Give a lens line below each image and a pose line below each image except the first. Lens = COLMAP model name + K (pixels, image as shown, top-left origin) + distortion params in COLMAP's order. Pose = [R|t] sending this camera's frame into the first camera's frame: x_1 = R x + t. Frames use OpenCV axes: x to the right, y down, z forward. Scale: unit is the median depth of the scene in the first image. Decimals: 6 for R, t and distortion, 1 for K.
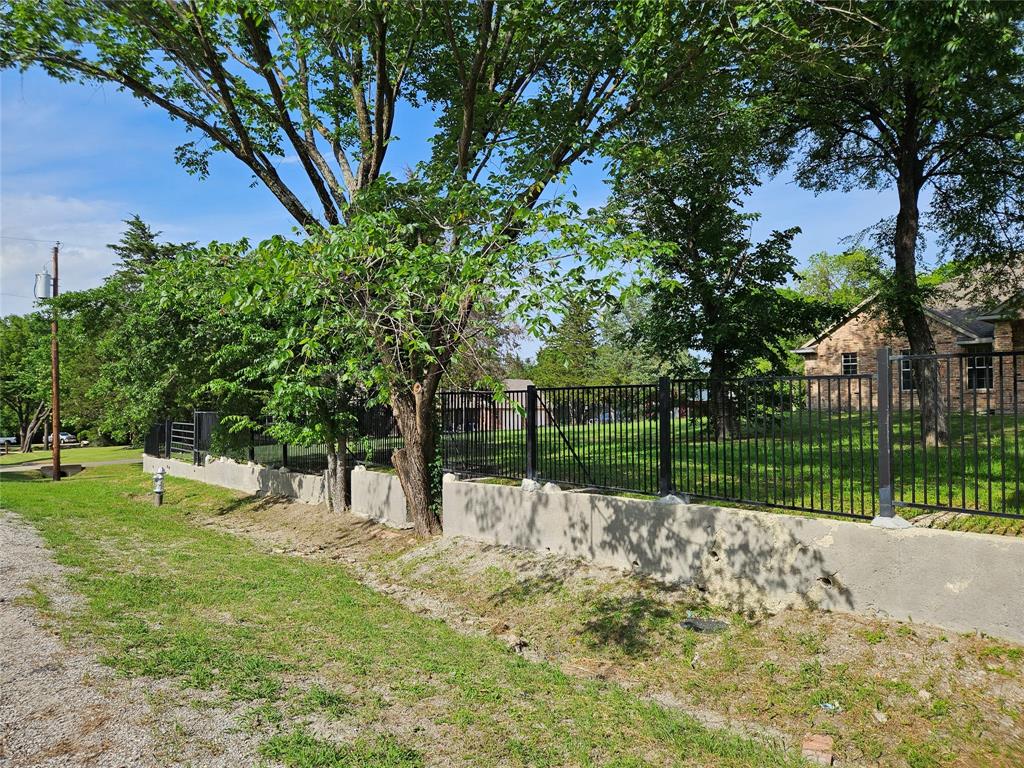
lens RADIAL K [[684.7, 0, 495.1], [0, 684.7, 367.0], [0, 0, 1]] dist [0.041018, -0.009396]
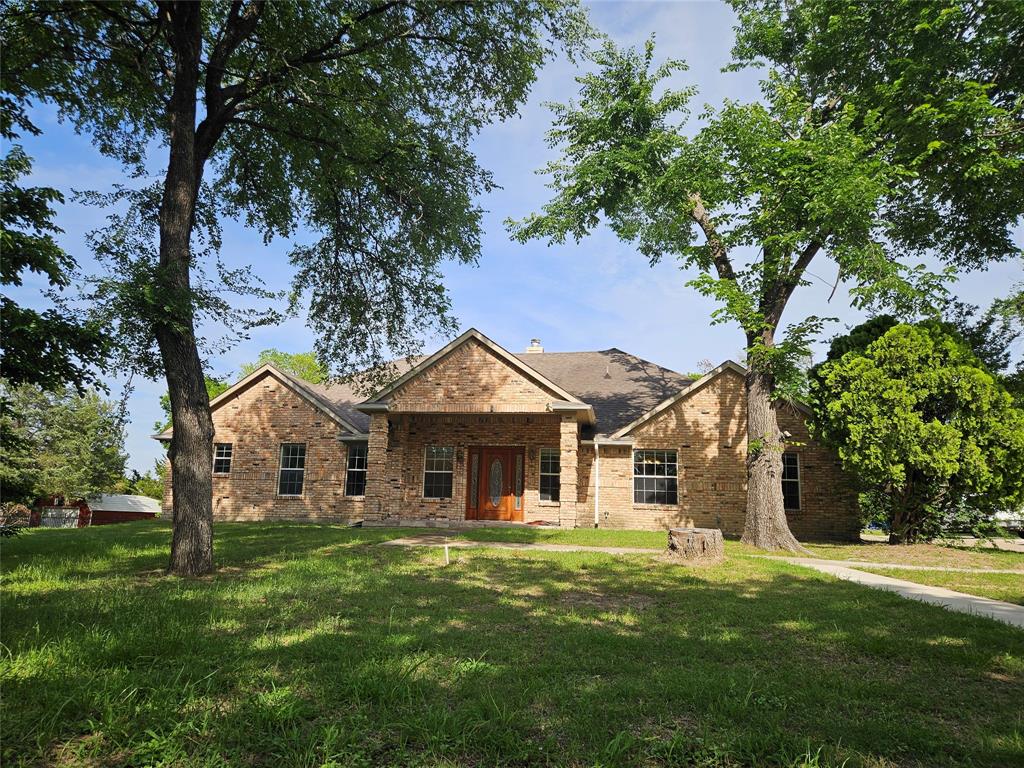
lens RADIAL K [[684.7, 0, 515.4], [0, 684.7, 379.7], [0, 0, 1]] dist [0.041018, -0.009396]
pose [[0.760404, 0.156731, 0.630255, 0.527684], [-0.060823, 0.983364, -0.171159, 0.039096], [-0.646596, 0.091816, 0.757287, 0.438485]]
